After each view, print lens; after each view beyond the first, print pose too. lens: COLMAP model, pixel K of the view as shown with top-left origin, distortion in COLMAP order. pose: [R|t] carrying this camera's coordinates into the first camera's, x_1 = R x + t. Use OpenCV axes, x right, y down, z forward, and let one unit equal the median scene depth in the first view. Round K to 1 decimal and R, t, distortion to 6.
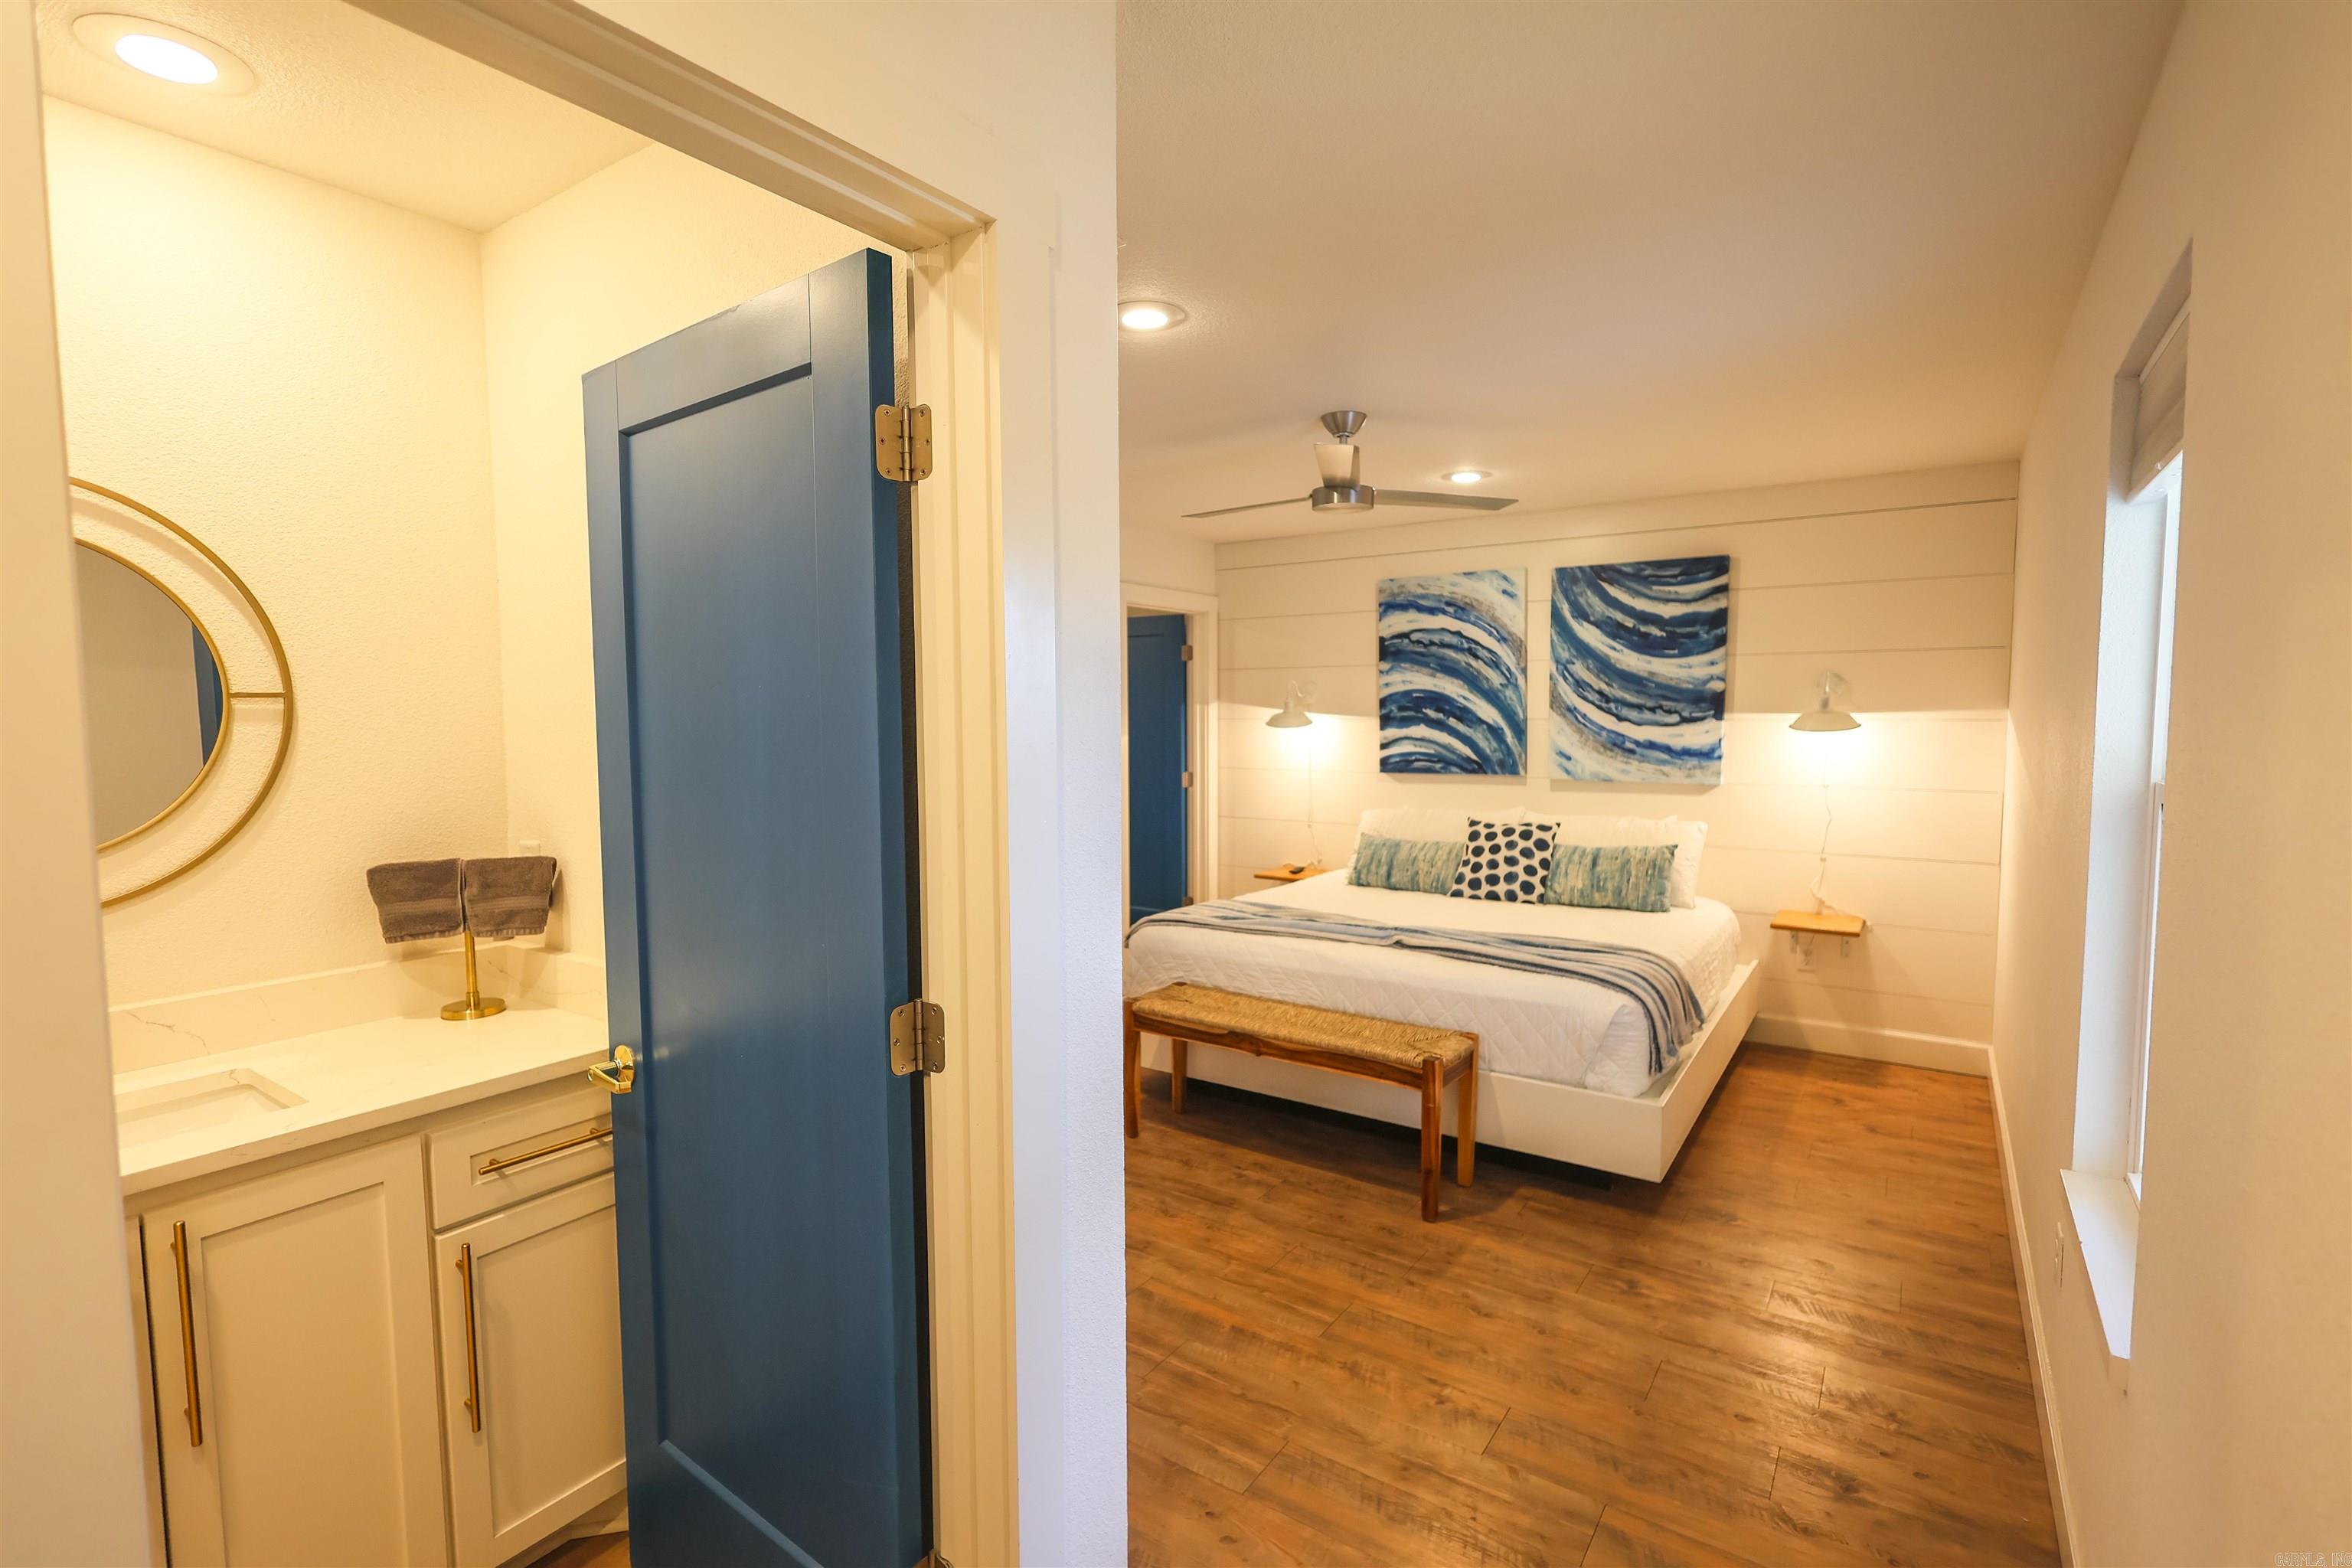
lens RADIAL K [[1080.9, 0, 1176.0], [0, 1080.9, 784.0], [0, 0, 1]] dist [-0.000177, 0.000581]
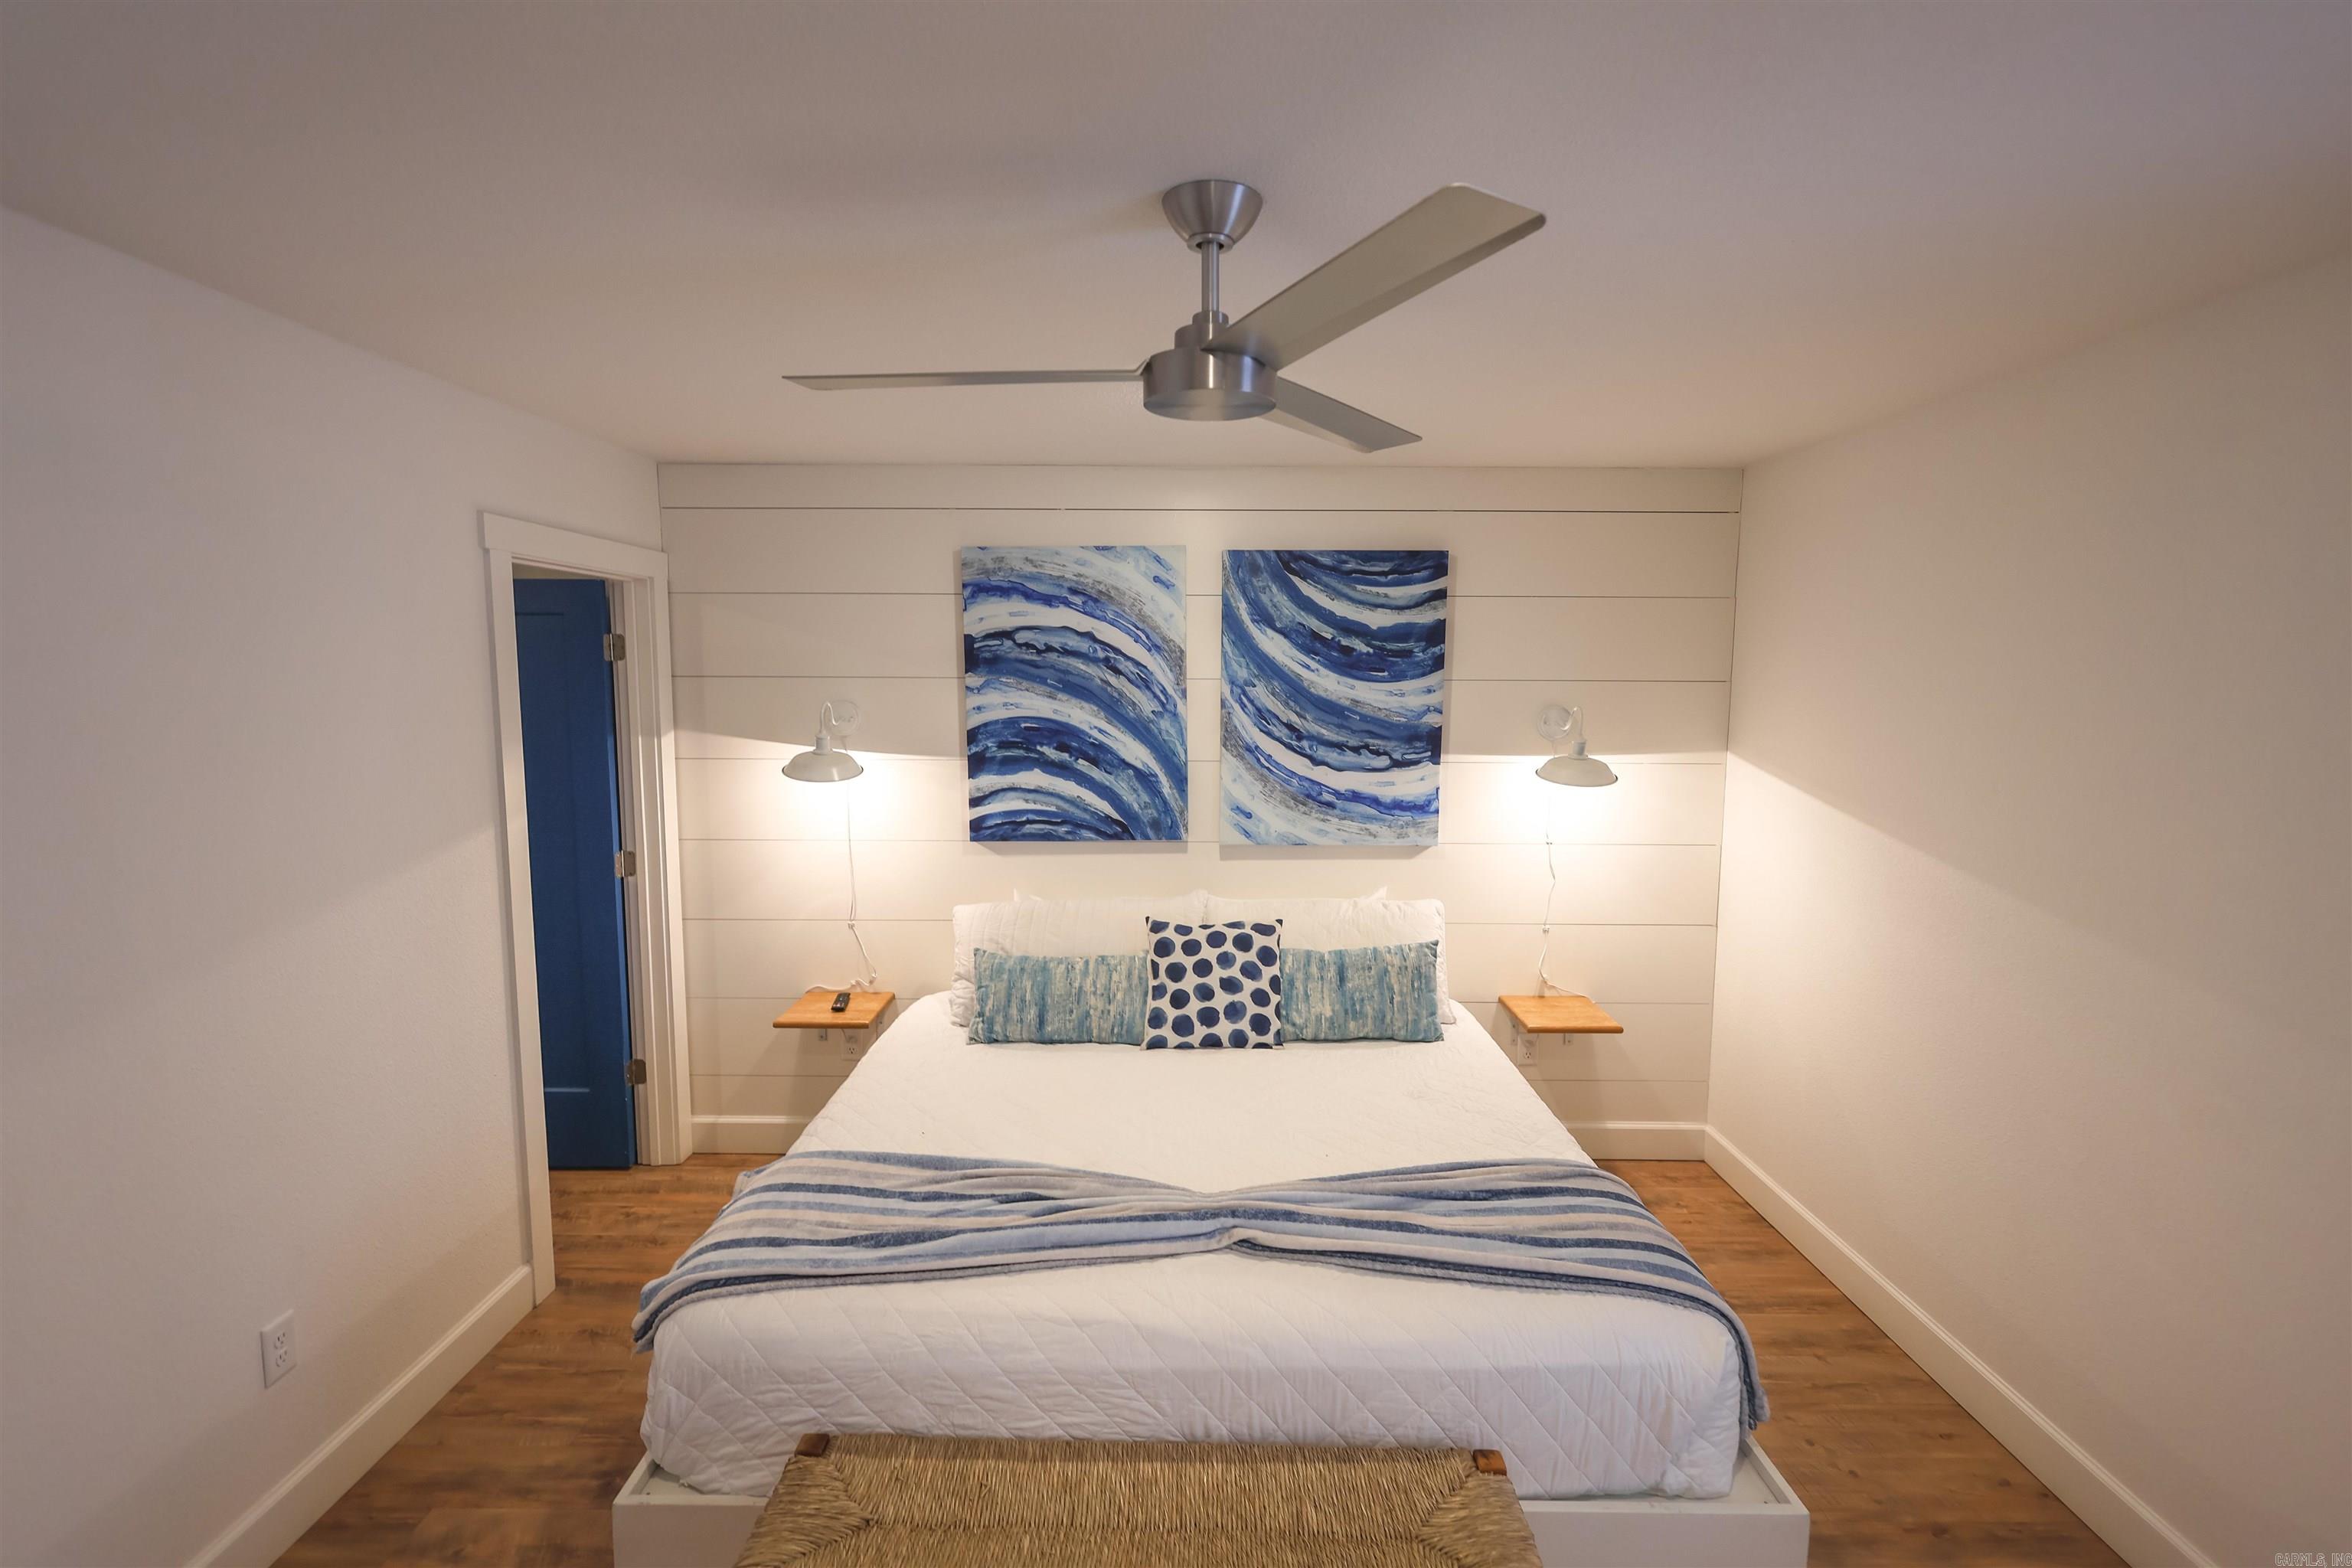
lens RADIAL K [[1080.9, 0, 1176.0], [0, 1080.9, 784.0], [0, 0, 1]] dist [-0.000177, 0.000581]
pose [[0.826076, -0.050078, 0.561329, -0.085466], [0.030329, 0.998551, 0.044451, -0.080071], [-0.562742, -0.019695, 0.826398, 0.434501]]
